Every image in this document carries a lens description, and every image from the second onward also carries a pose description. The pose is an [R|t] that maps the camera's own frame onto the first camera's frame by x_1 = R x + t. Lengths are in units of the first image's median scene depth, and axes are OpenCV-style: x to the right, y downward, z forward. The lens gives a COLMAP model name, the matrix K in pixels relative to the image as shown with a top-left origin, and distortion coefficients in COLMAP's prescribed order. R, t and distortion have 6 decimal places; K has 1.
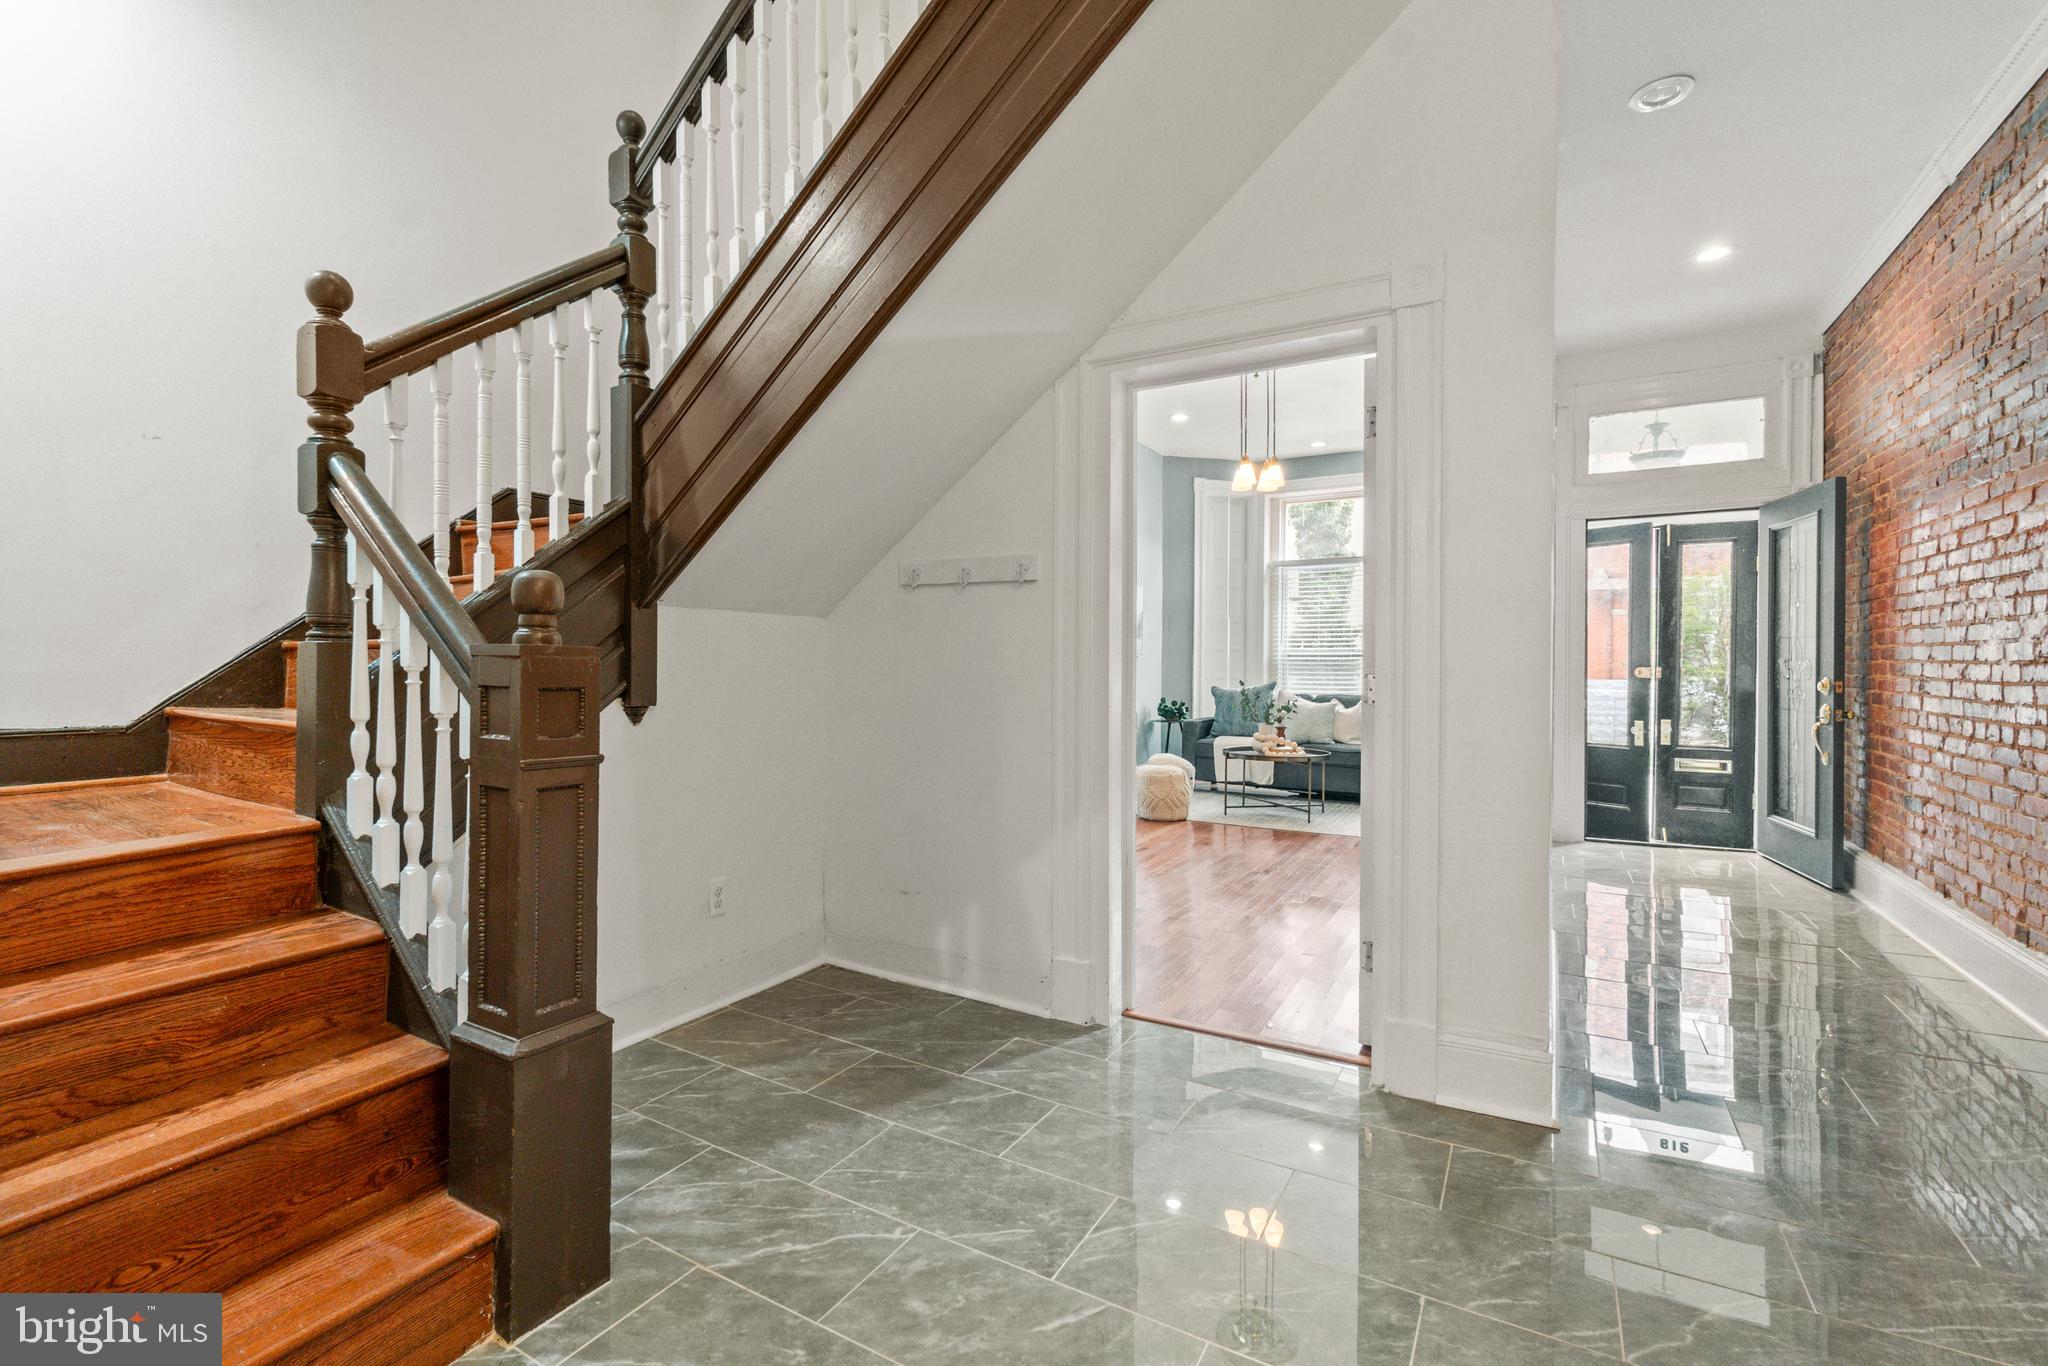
lens RADIAL K [[879.9, 0, 1008.2], [0, 879.9, 678.5], [0, 0, 1]] dist [-0.001590, -0.000091]
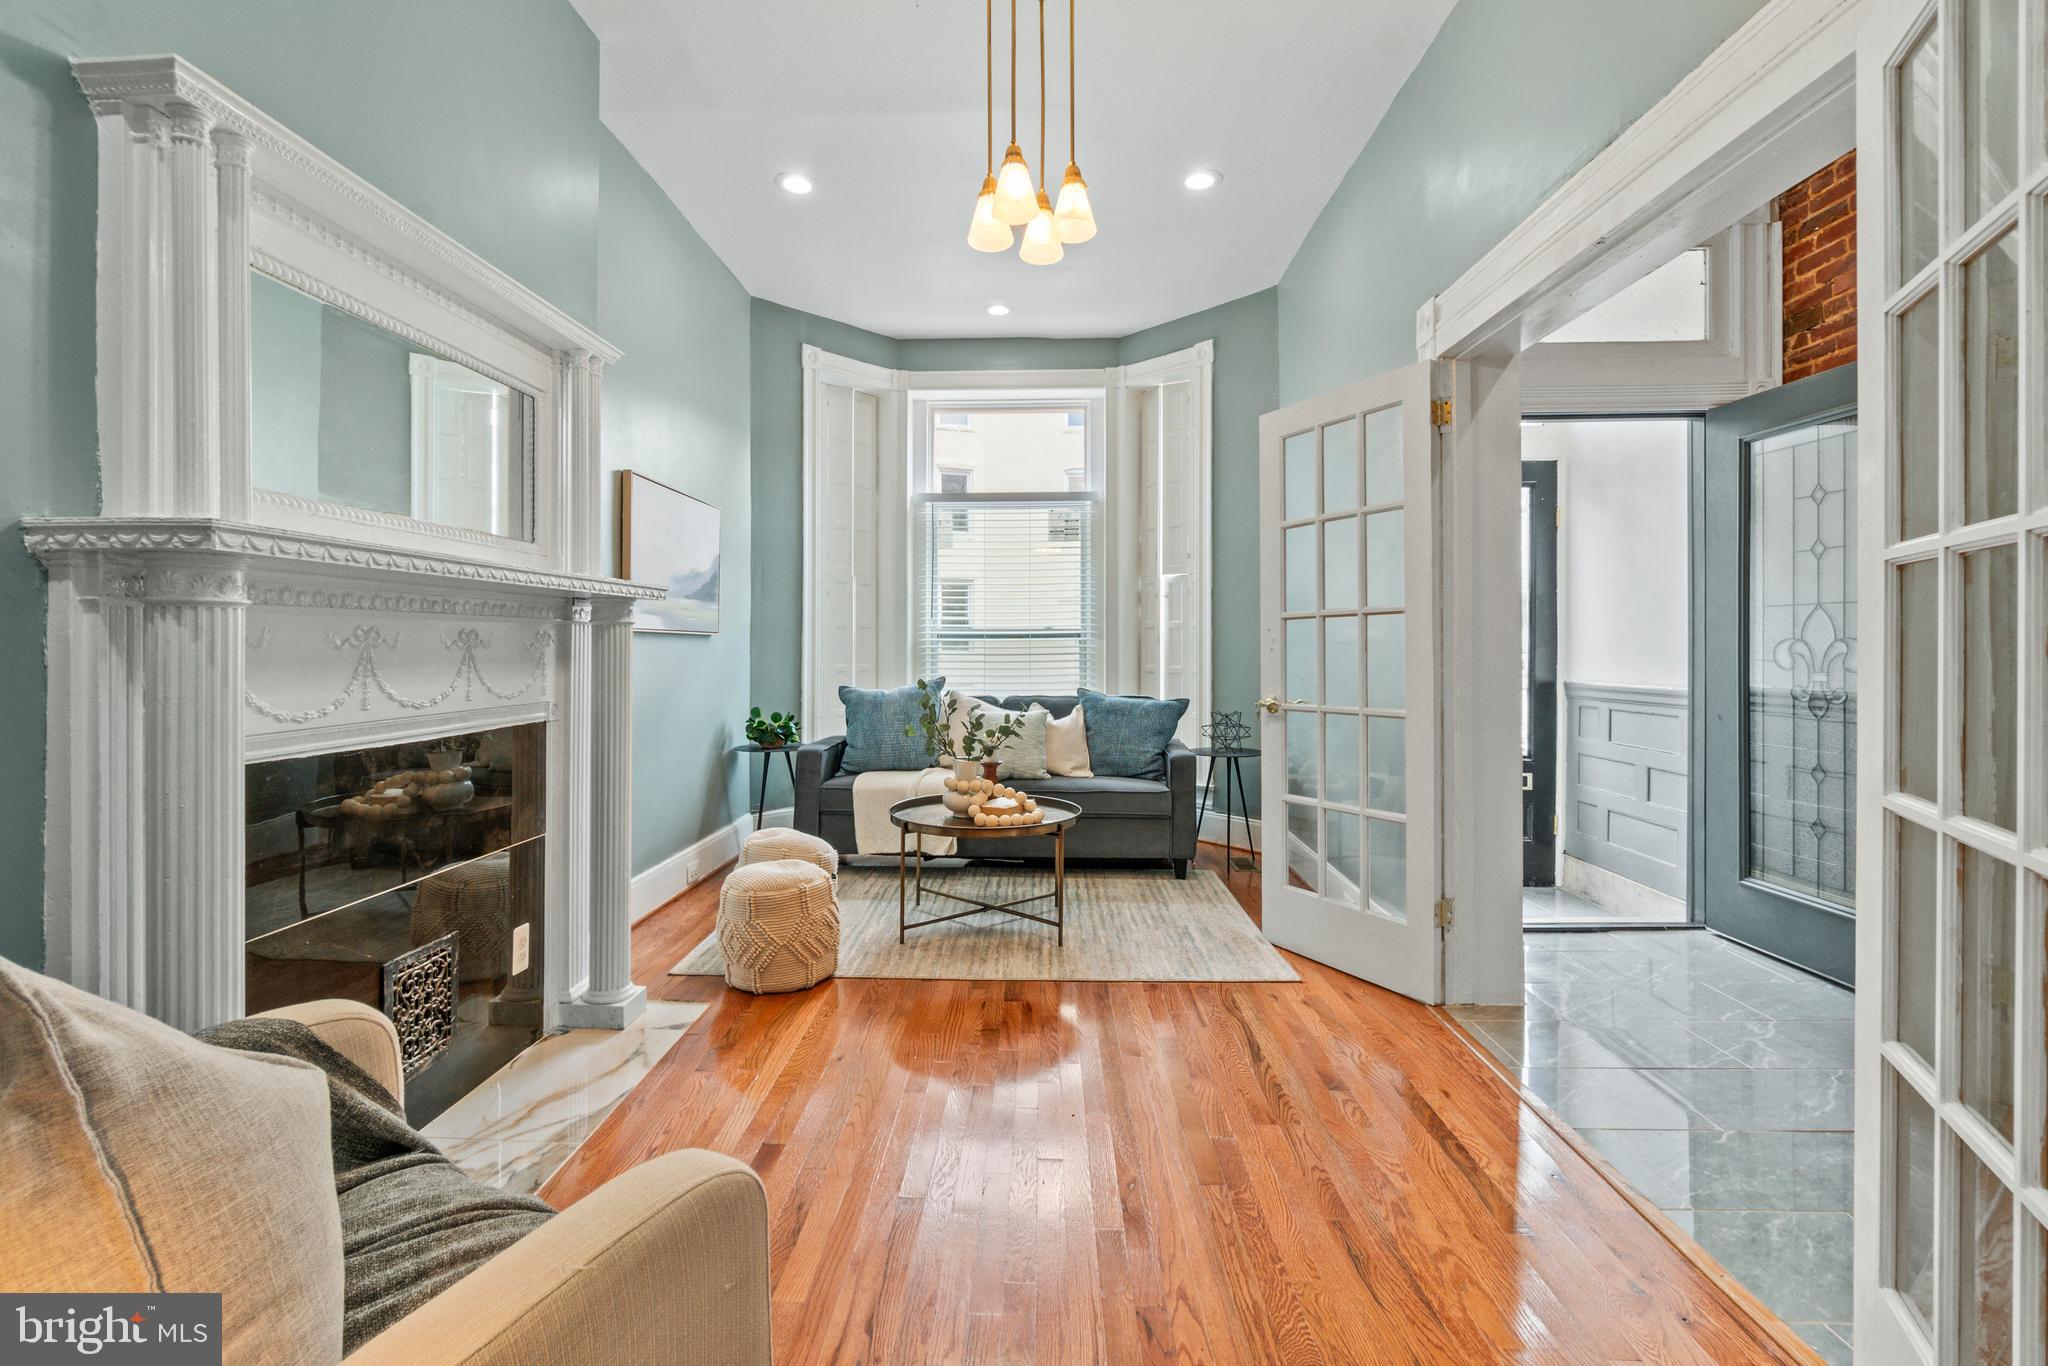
lens RADIAL K [[896.5, 0, 1018.0], [0, 896.5, 647.0], [0, 0, 1]] dist [-0.000854, -0.000041]
pose [[0.875241, -0.002459, 0.483680, 0.046436], [0.010289, 0.999855, -0.013535, -0.008677], [-0.483577, 0.016823, 0.875140, 0.438678]]
